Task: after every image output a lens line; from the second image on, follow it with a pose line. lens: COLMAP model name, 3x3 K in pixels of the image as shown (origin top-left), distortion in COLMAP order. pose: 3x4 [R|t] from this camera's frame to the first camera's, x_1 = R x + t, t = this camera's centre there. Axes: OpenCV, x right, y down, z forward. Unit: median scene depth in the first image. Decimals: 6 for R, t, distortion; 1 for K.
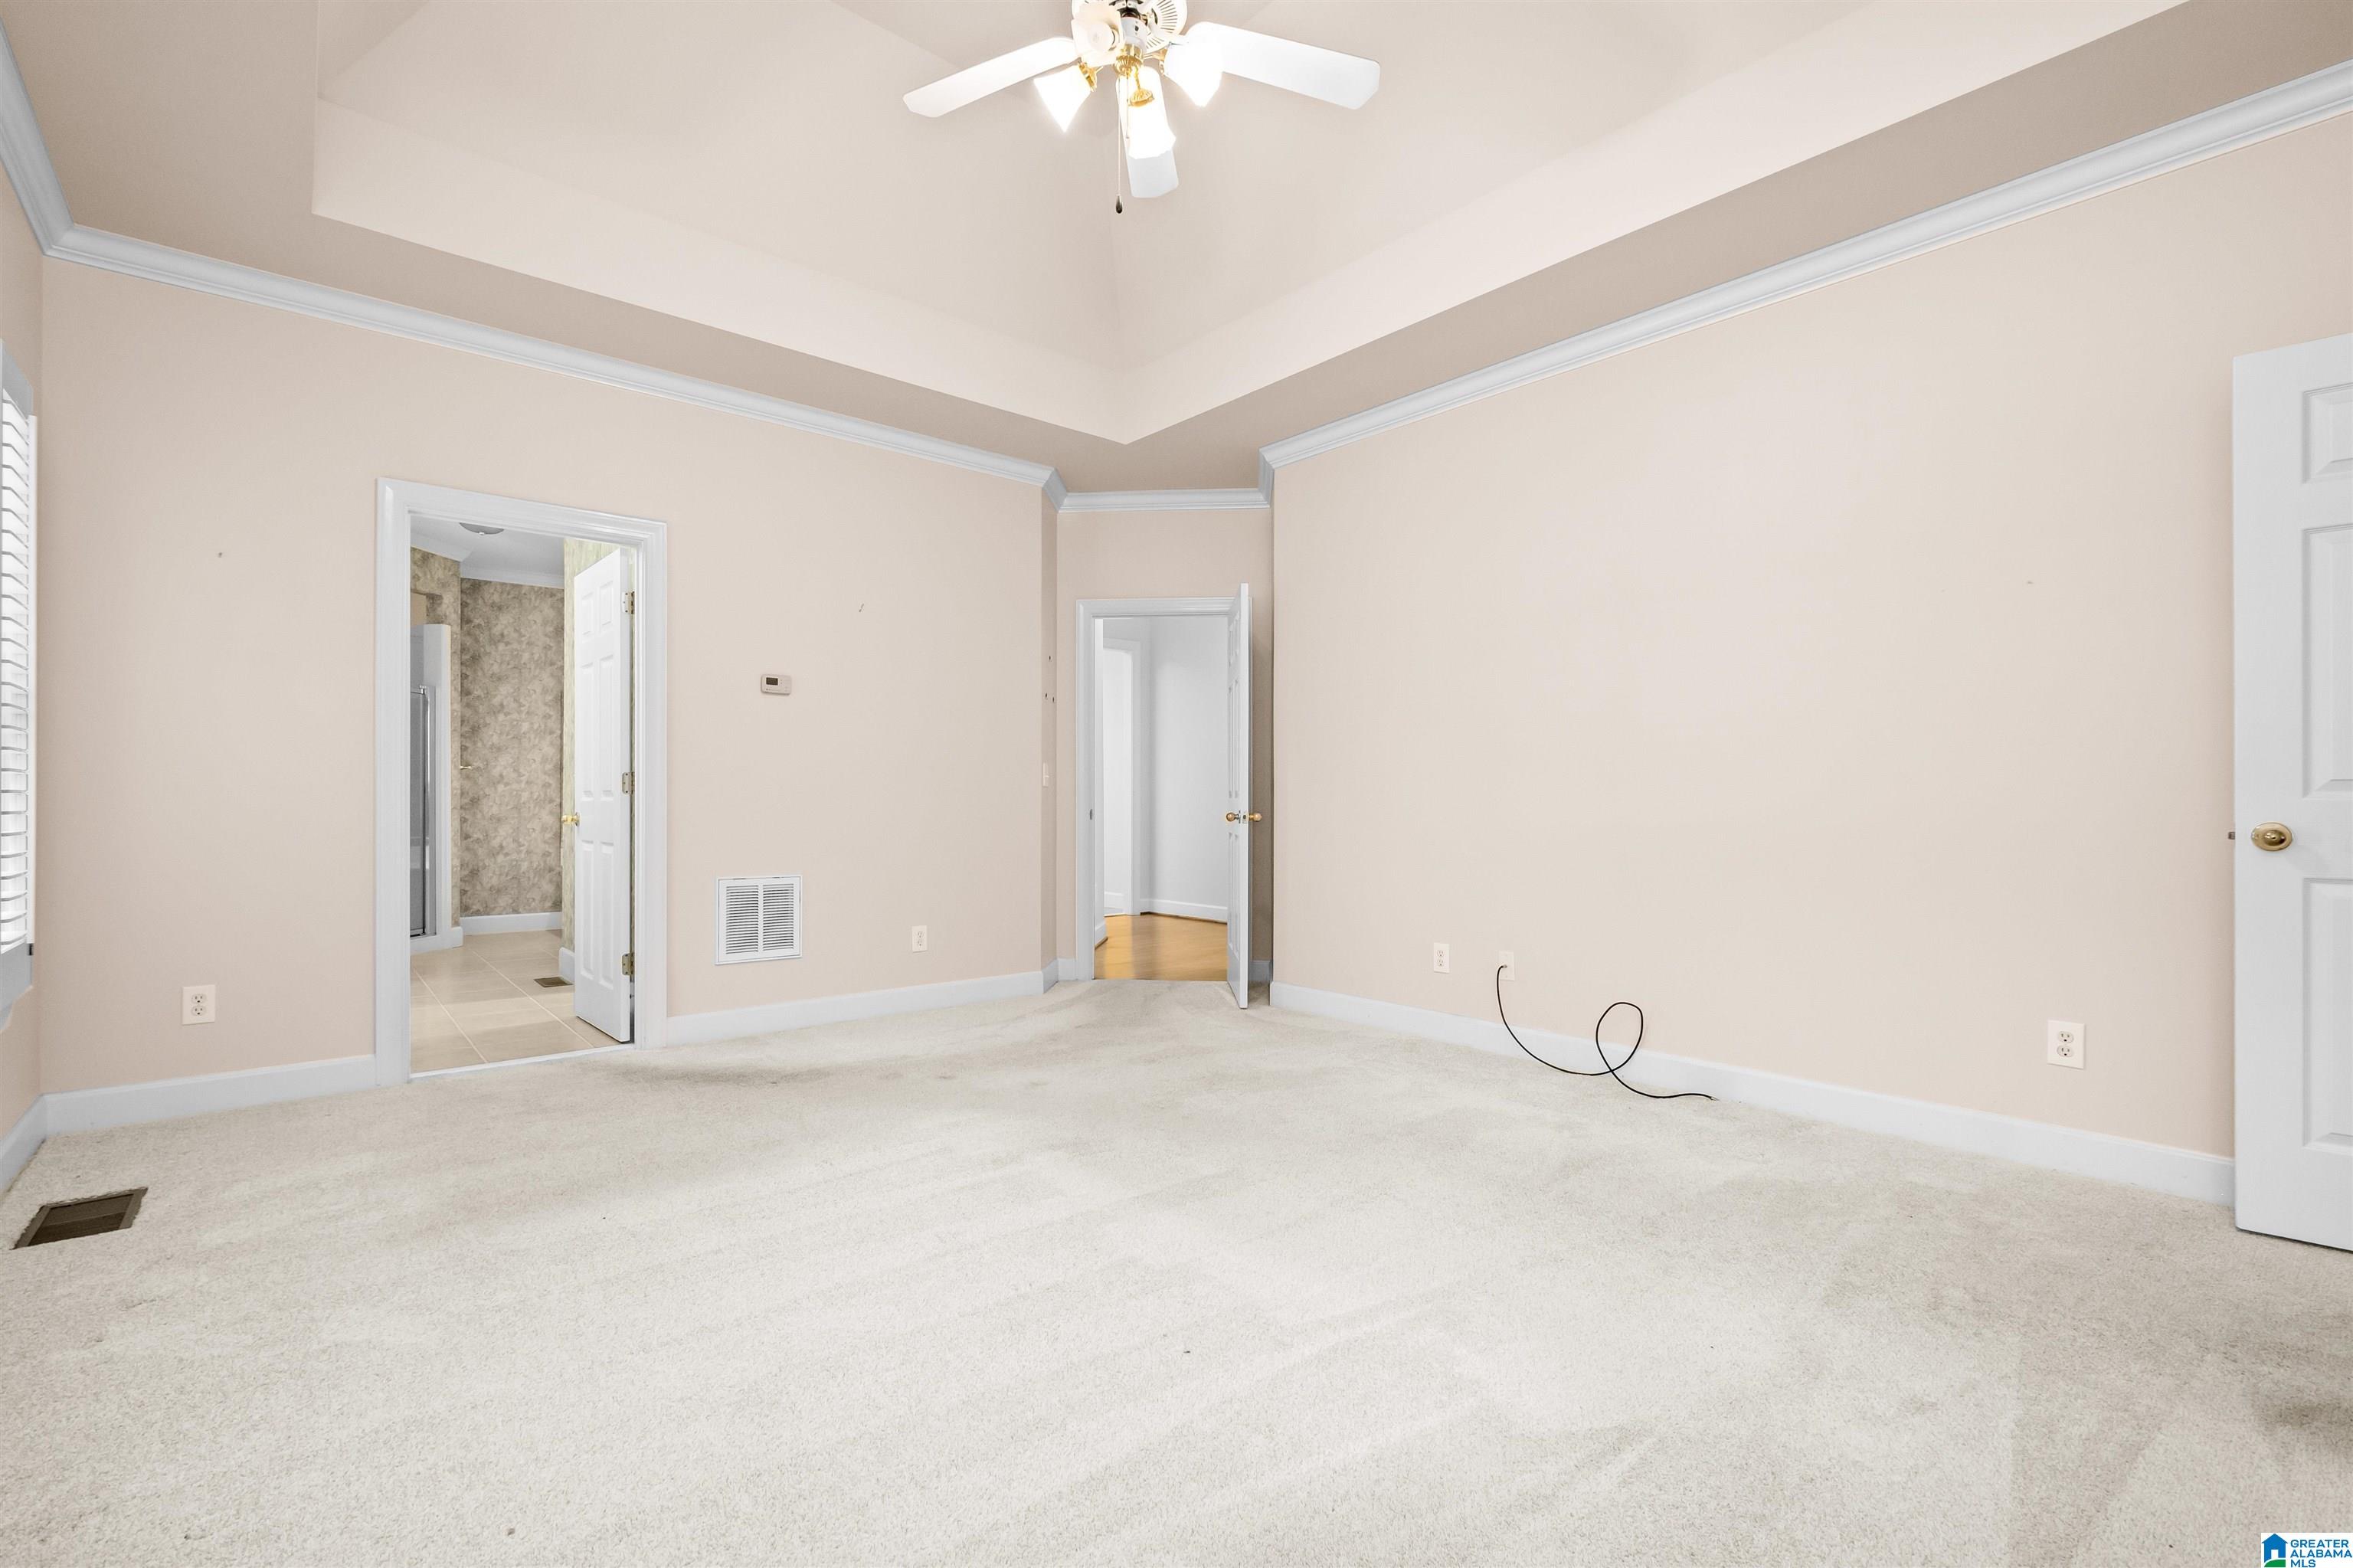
lens RADIAL K [[1037.2, 0, 1179.0], [0, 1037.2, 797.8], [0, 0, 1]] dist [-0.002705, -0.000880]
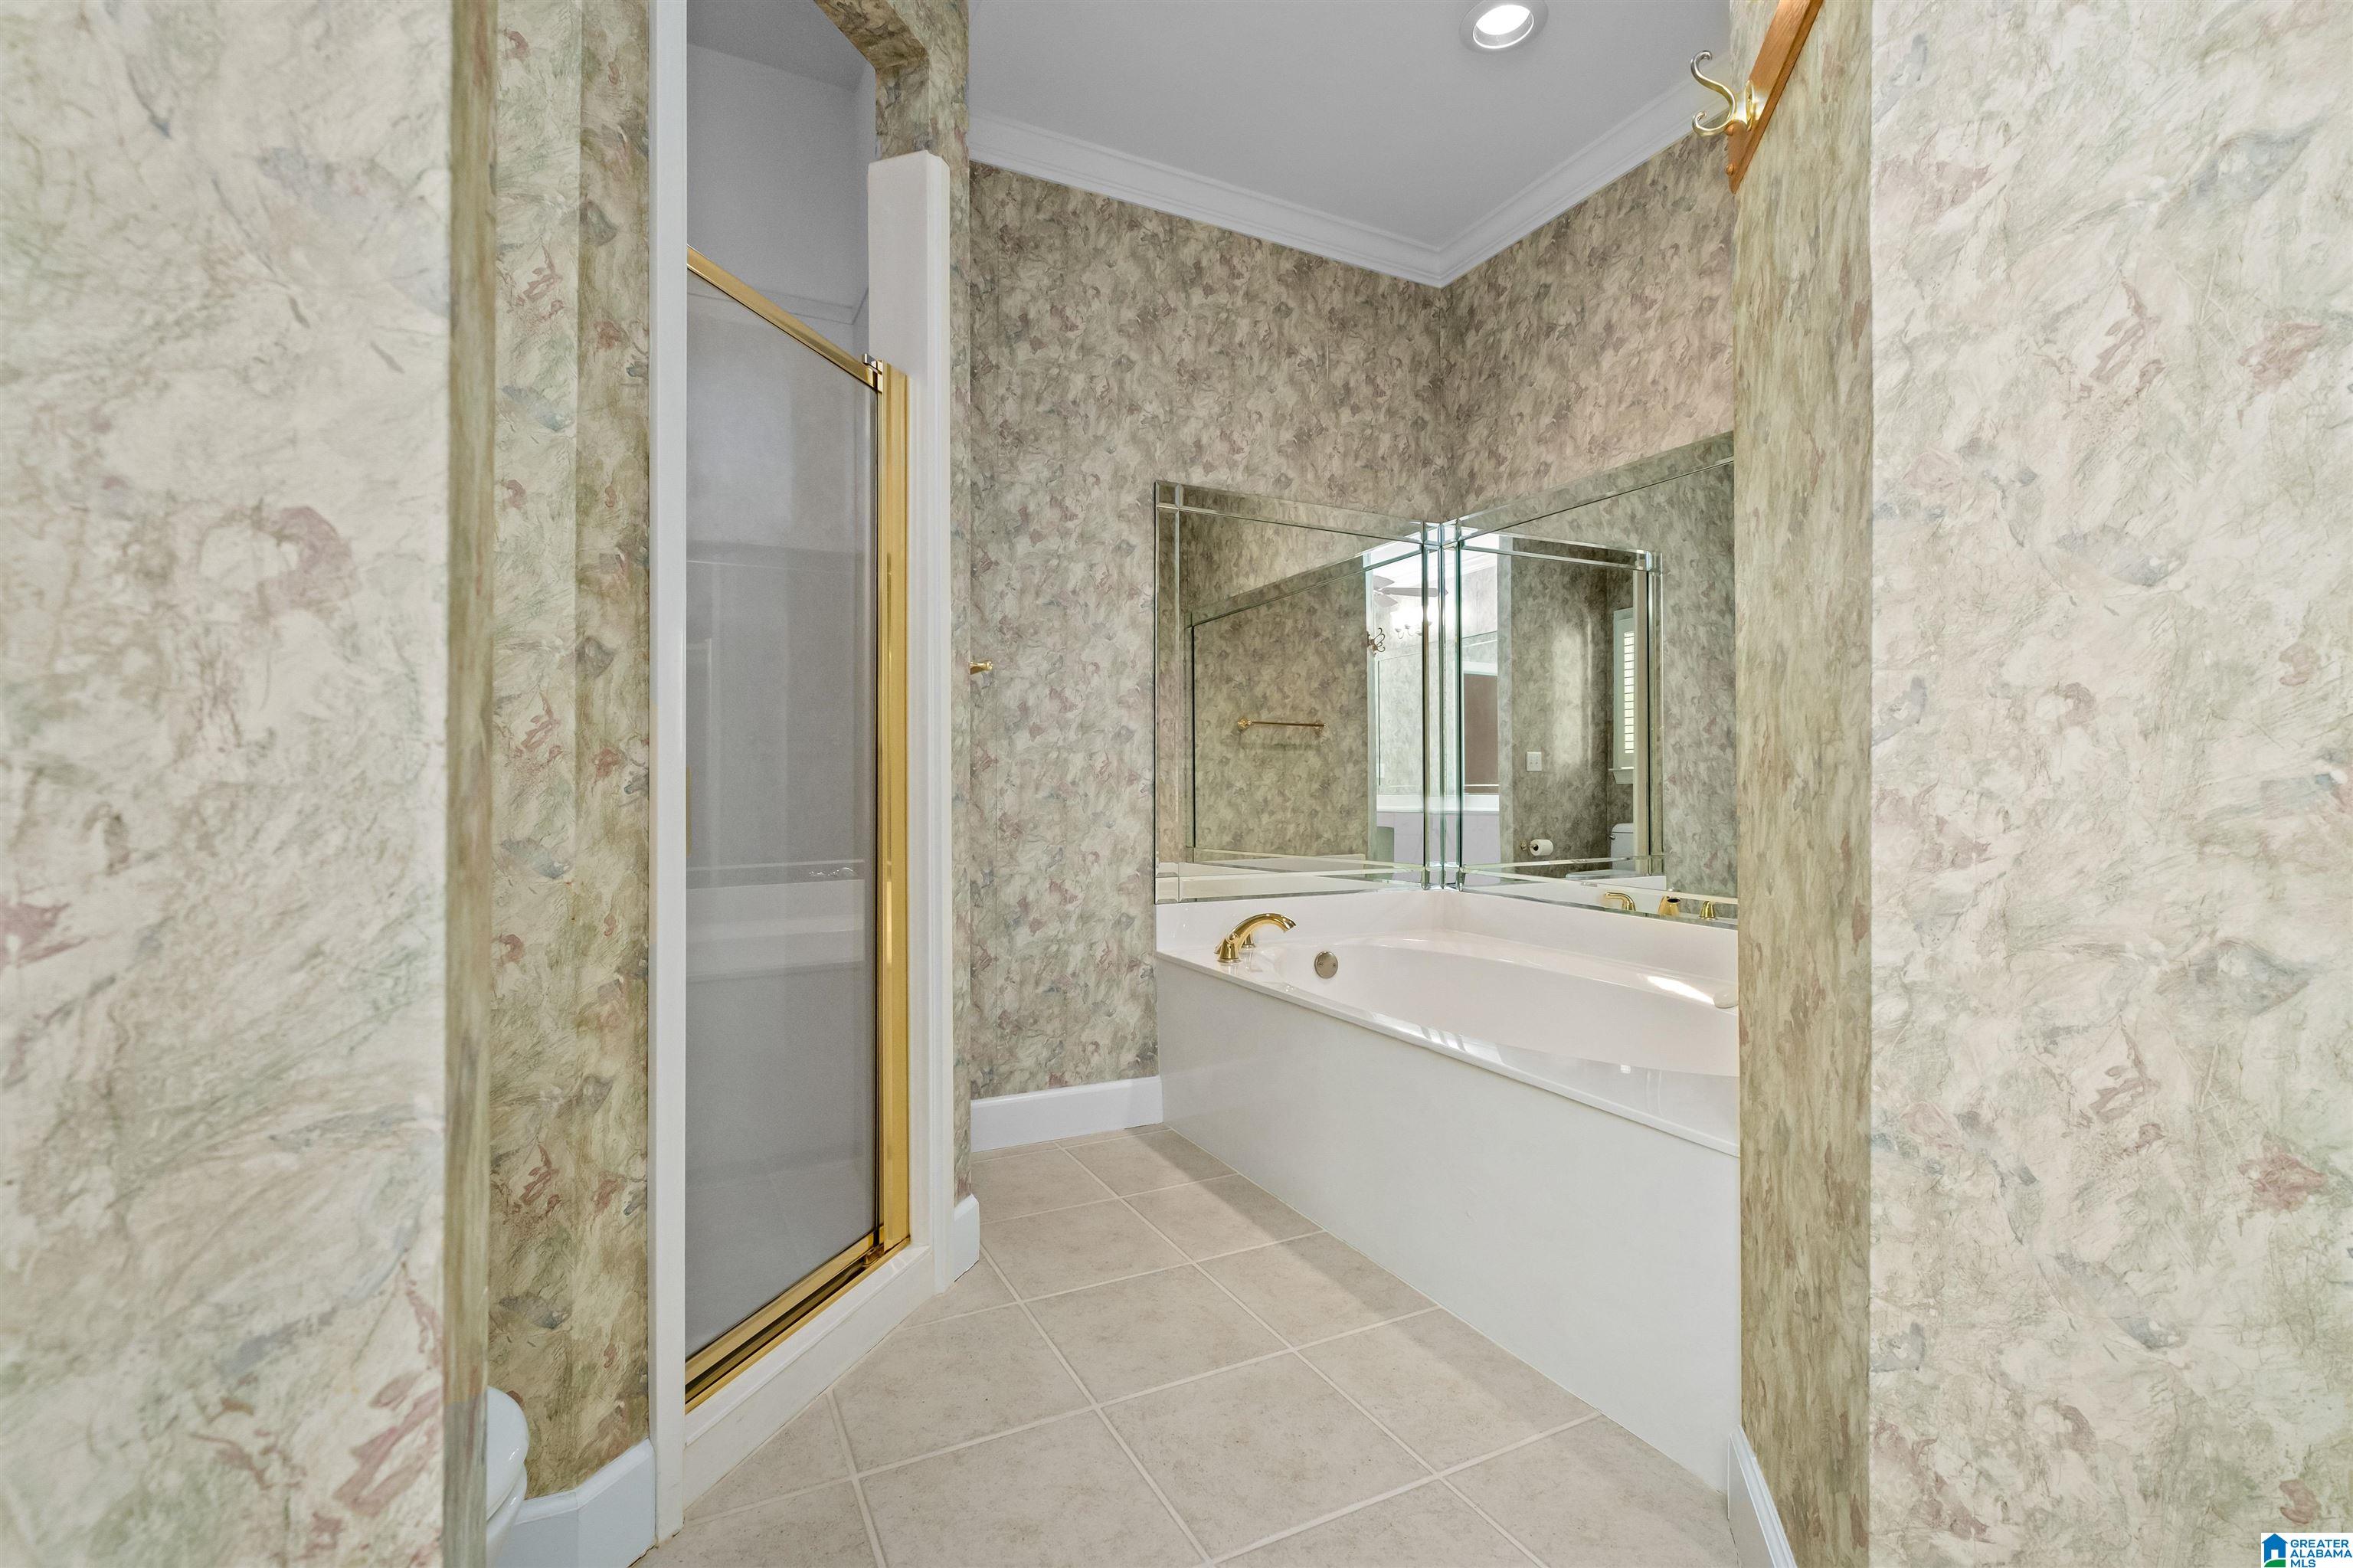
lens RADIAL K [[1037.2, 0, 1178.7], [0, 1037.2, 785.1], [0, 0, 1]] dist [-0.002705, -0.000880]
pose [[0.971099, -0.004574, -0.238635, -0.504033], [0.003860, 0.999987, -0.003459, 0.007085], [0.238647, 0.002438, 0.971103, 0.646667]]
